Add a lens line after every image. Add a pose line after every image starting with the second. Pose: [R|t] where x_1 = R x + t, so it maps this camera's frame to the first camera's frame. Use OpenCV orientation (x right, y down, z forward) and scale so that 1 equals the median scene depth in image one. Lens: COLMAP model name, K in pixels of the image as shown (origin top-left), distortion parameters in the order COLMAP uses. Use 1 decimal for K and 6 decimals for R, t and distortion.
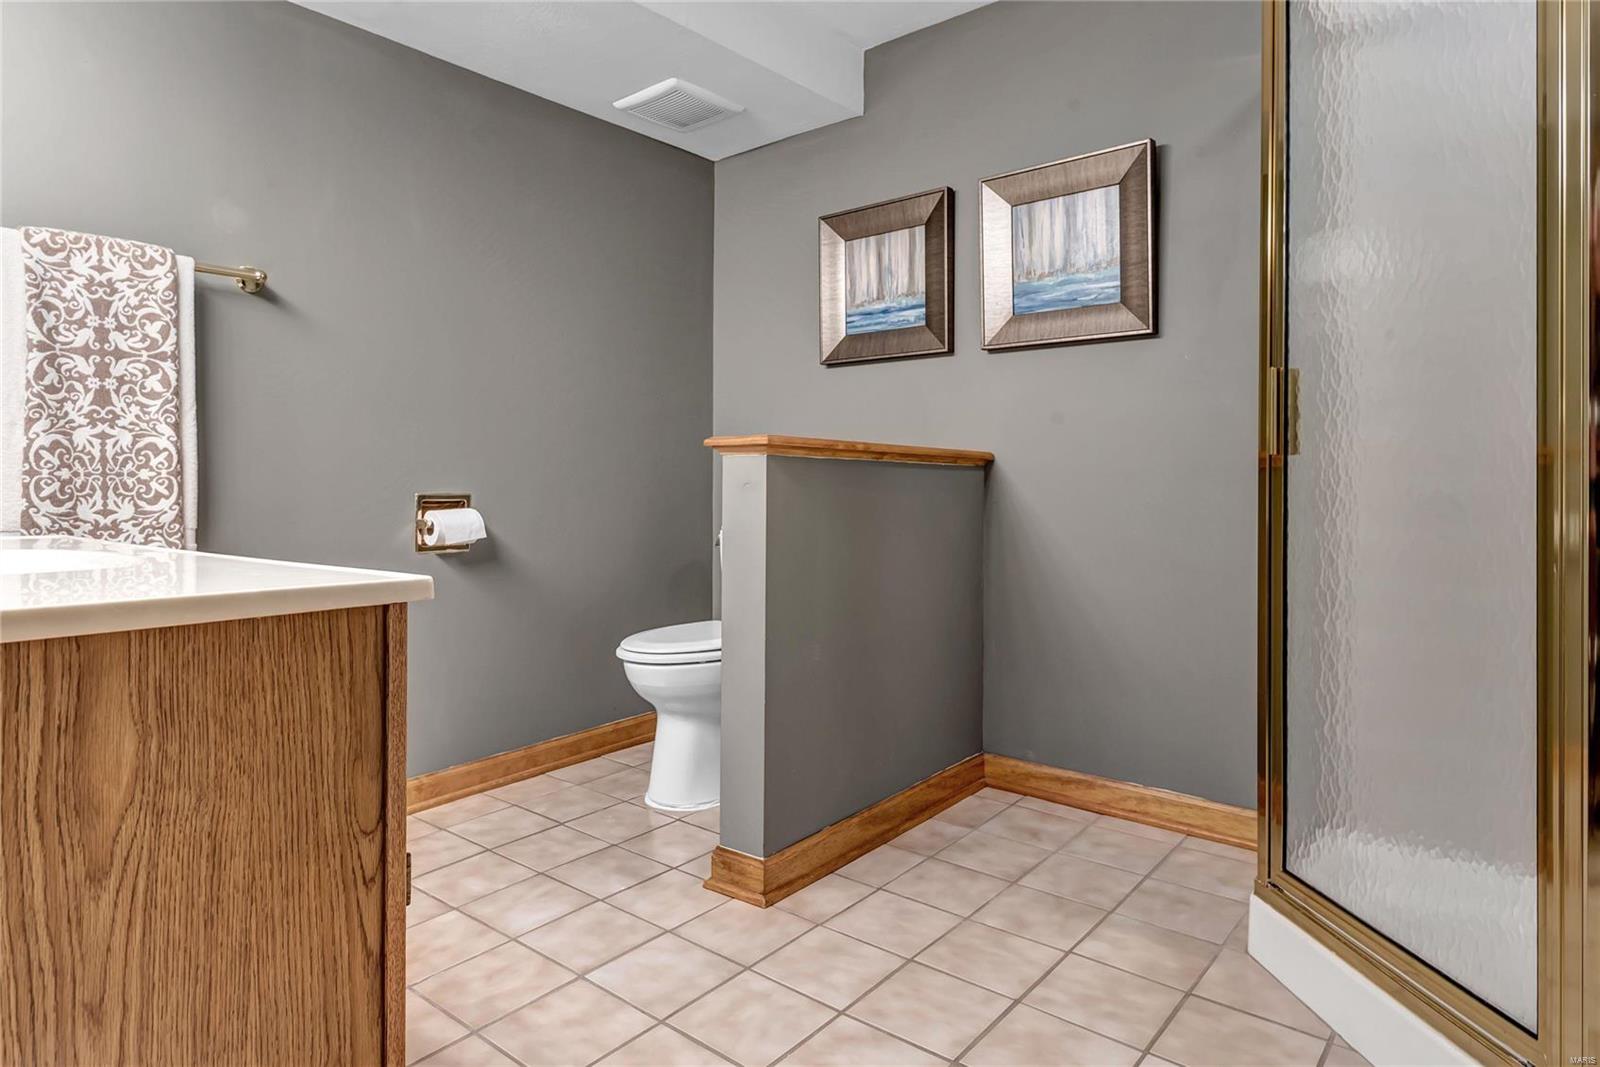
lens RADIAL K [[905.1, 0, 811.7], [0, 905.1, 497.4], [0, 0, 1]] dist [0.018923, -0.008357]
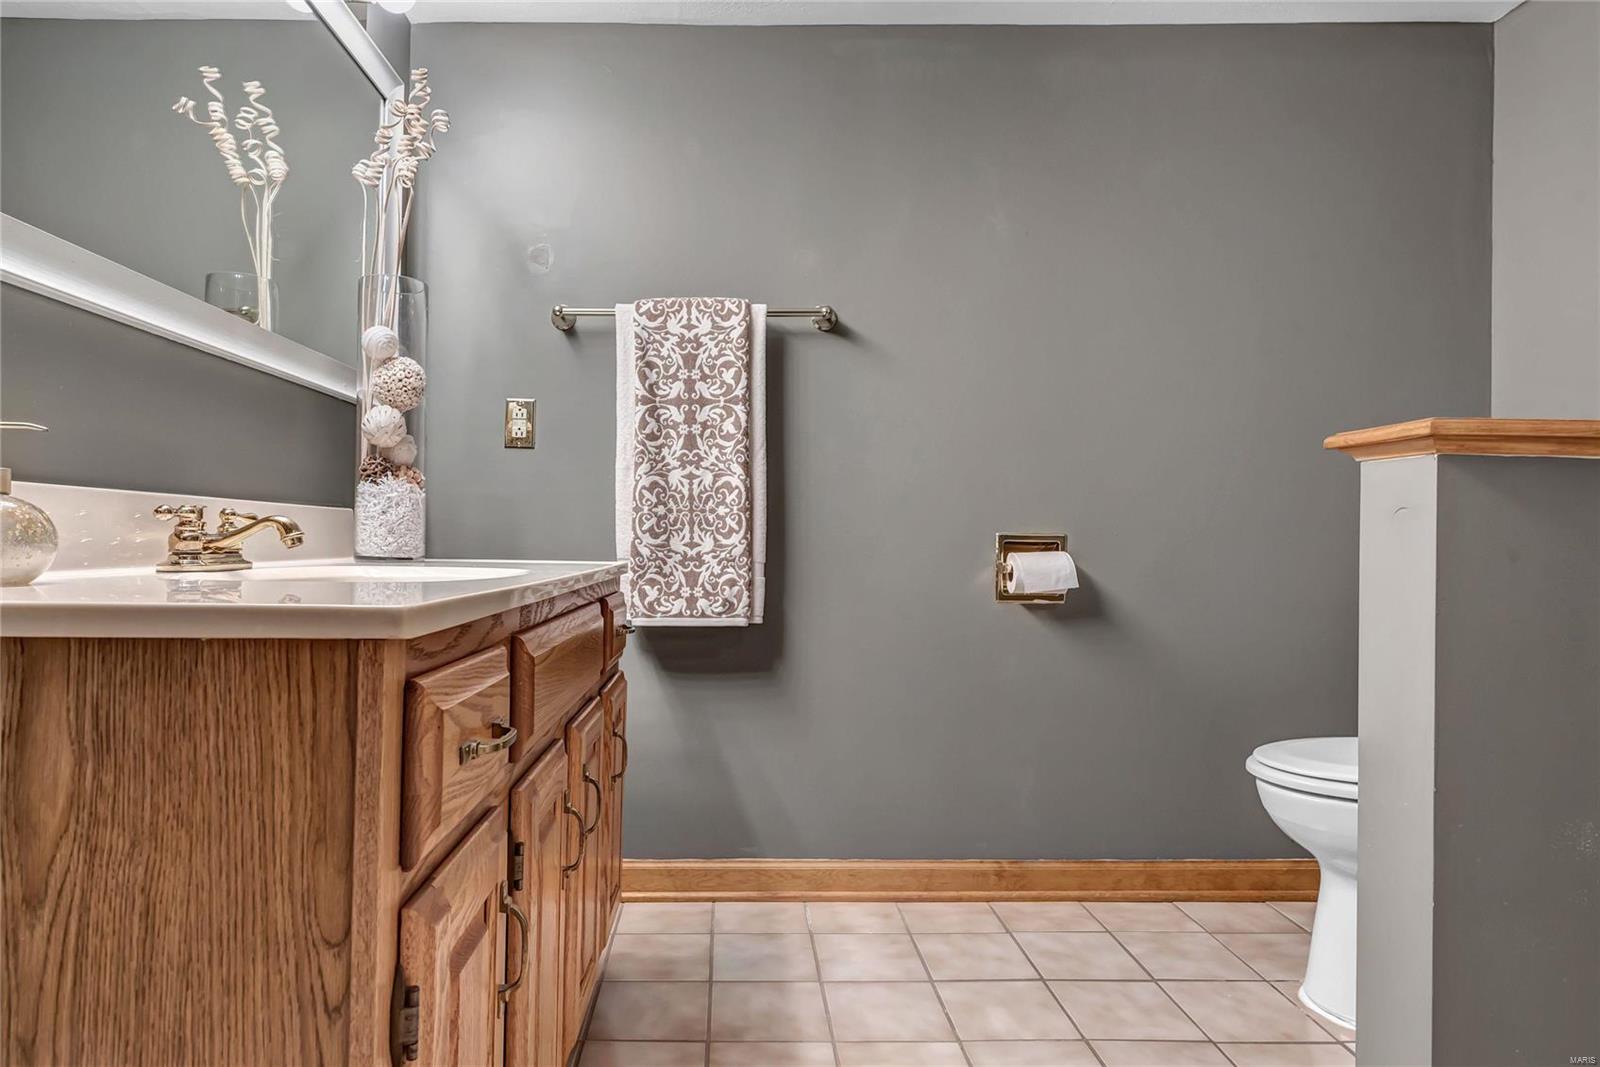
lens RADIAL K [[905.1, 0, 797.2], [0, 905.1, 535.2], [0, 0, 1]] dist [0.018923, -0.008357]
pose [[0.623090, -0.002573, -0.782146, 0.176488], [-0.015804, 0.999749, -0.015879, 0.020931], [0.781990, 0.022255, 0.622893, 0.436452]]
